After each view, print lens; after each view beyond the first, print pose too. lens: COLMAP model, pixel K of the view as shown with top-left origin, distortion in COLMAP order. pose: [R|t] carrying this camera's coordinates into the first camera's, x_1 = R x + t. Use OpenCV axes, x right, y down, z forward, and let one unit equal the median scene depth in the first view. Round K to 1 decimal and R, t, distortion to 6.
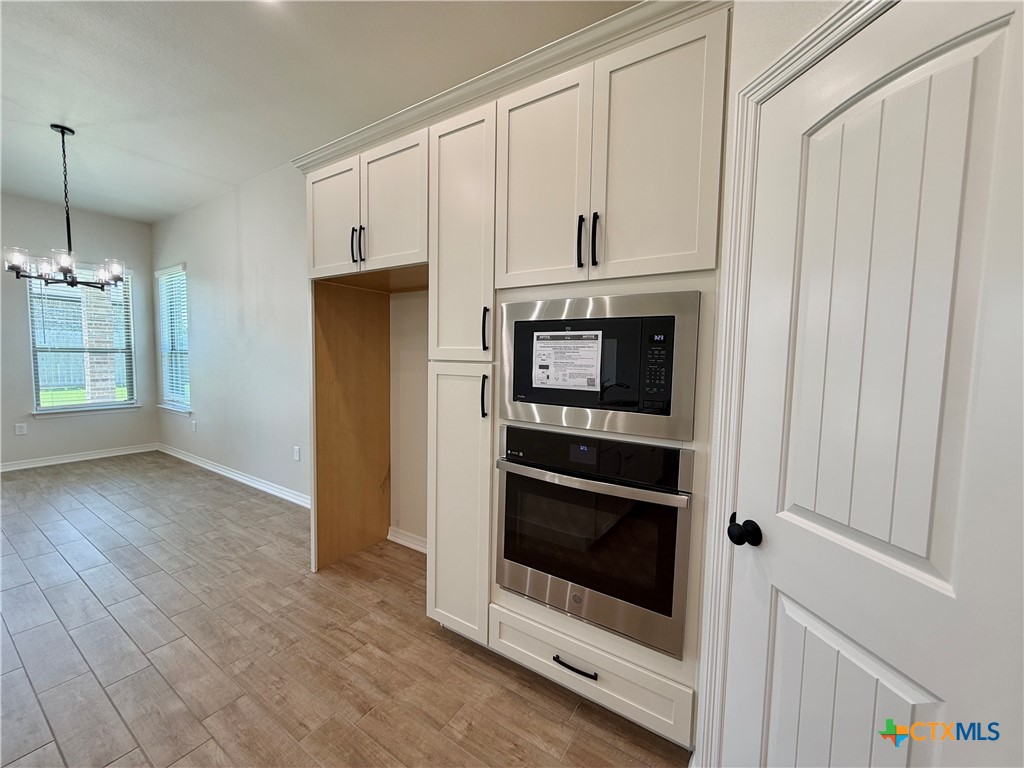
lens RADIAL K [[409.6, 0, 514.2], [0, 409.6, 383.8], [0, 0, 1]] dist [-0.000474, 0.000394]
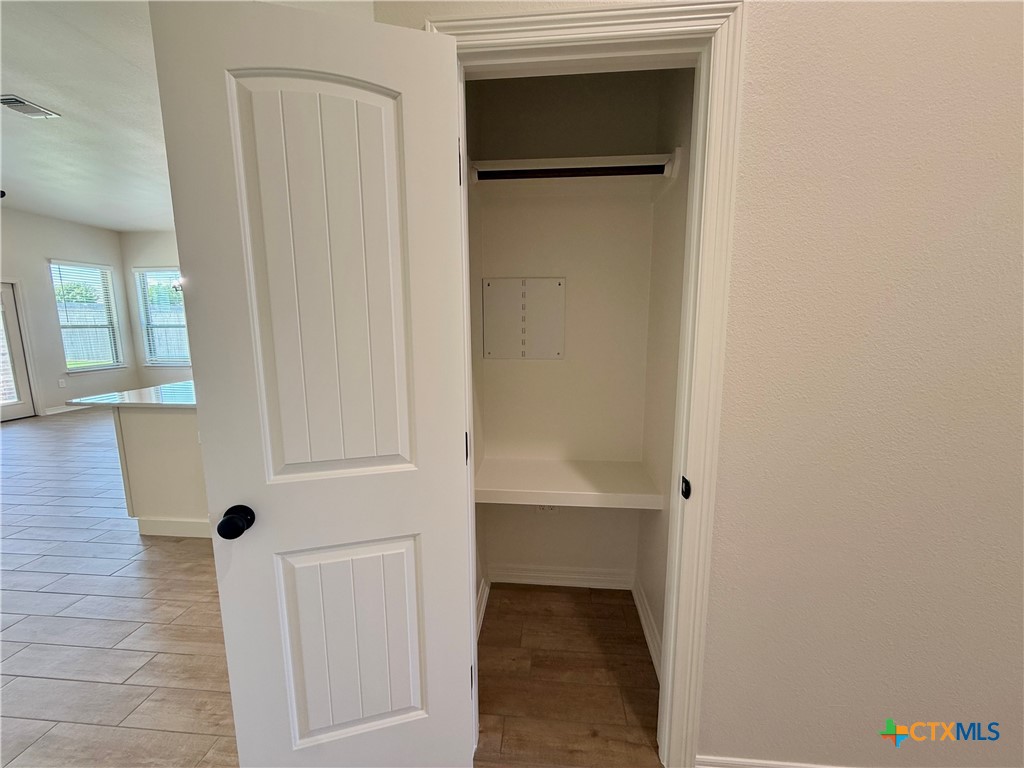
lens RADIAL K [[409.6, 0, 514.2], [0, 409.6, 383.8], [0, 0, 1]] dist [-0.000474, 0.000394]
pose [[0.880665, -0.089997, 0.465113, -0.797924], [0.052748, 0.994313, 0.092521, 0.104722], [-0.470795, -0.056946, 0.880403, -1.629586]]
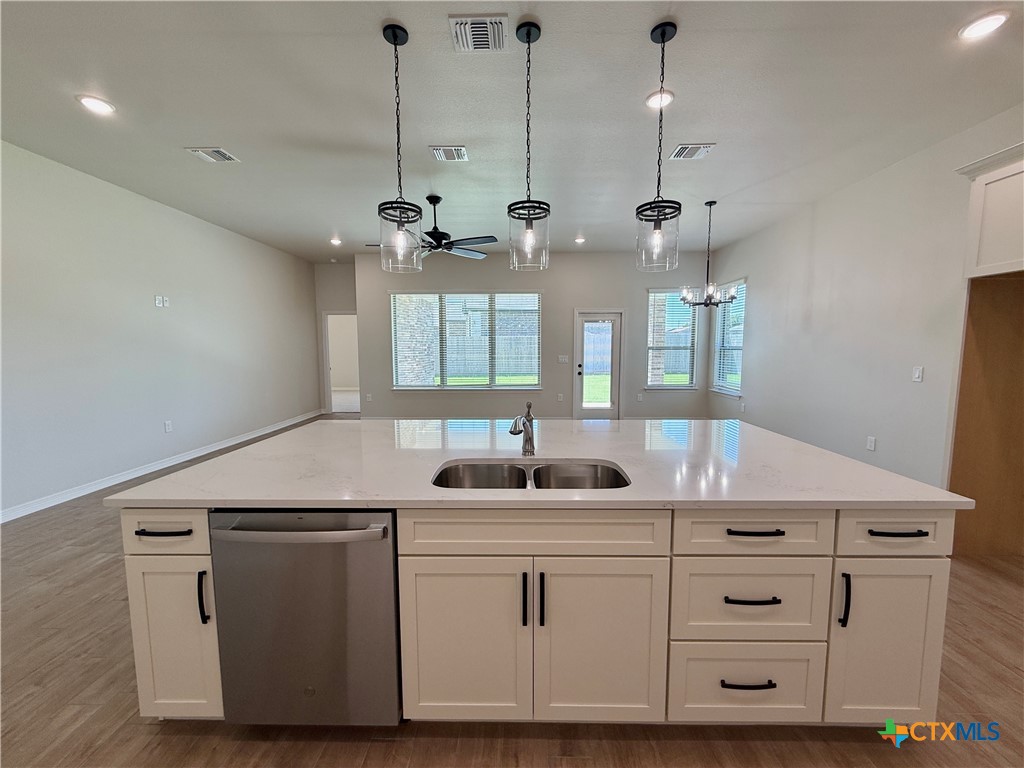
lens RADIAL K [[408.2, 0, 514.9], [0, 408.2, 383.7], [0, 0, 1]] dist [-0.000243, 0.000074]
pose [[0.536275, 0.059778, -0.841924, -0.195133], [-0.047210, 0.998052, 0.040792, 0.022500], [0.842722, 0.017872, 0.538052, -0.460477]]
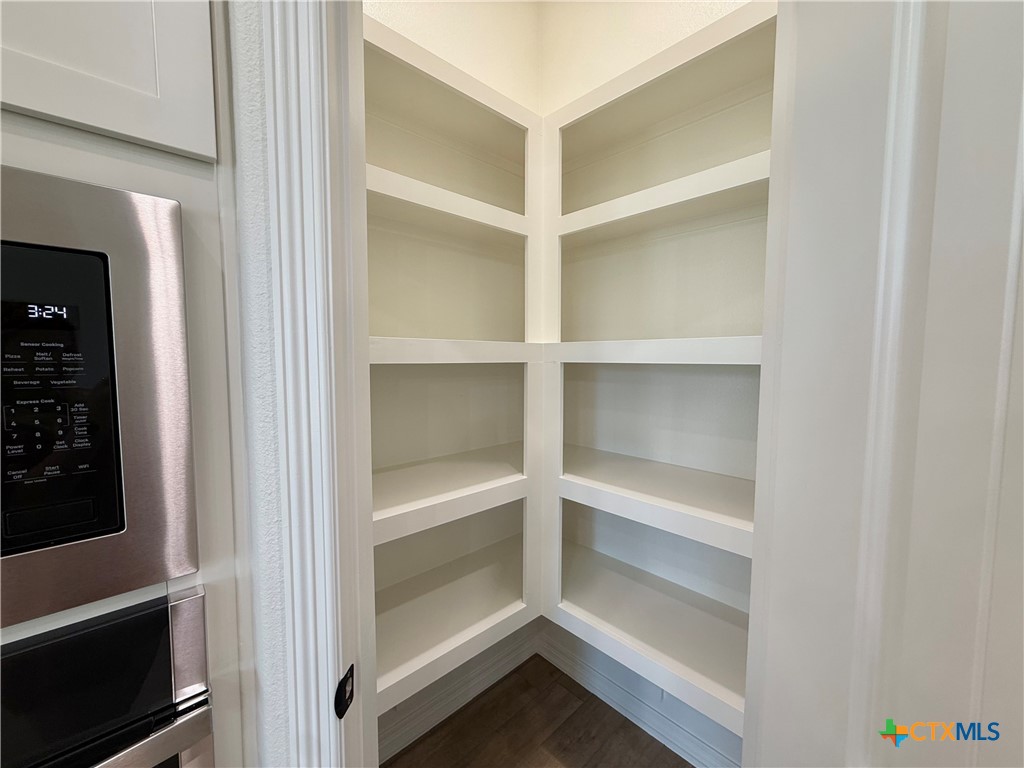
lens RADIAL K [[409.6, 0, 514.2], [0, 409.6, 383.8], [0, 0, 1]] dist [-0.000474, 0.000394]
pose [[0.230996, -0.084190, 0.969305, 0.056501], [0.069424, 0.995136, 0.069889, -0.025363], [-0.970475, 0.051149, 0.235717, 0.271445]]
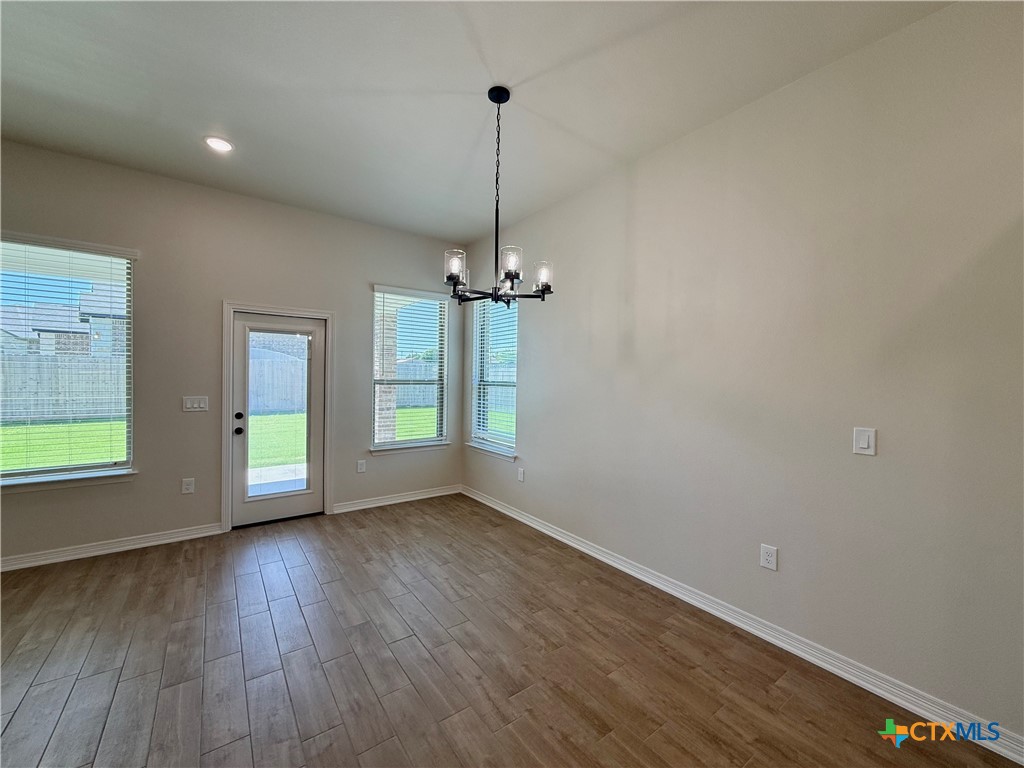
lens RADIAL K [[409.6, 0, 514.2], [0, 409.6, 383.8], [0, 0, 1]] dist [-0.000474, 0.000394]
pose [[0.936601, 0.002755, -0.350388, -0.898899], [-0.023819, 0.998157, -0.055821, -0.057656], [0.349588, 0.060628, 0.934940, 0.379194]]
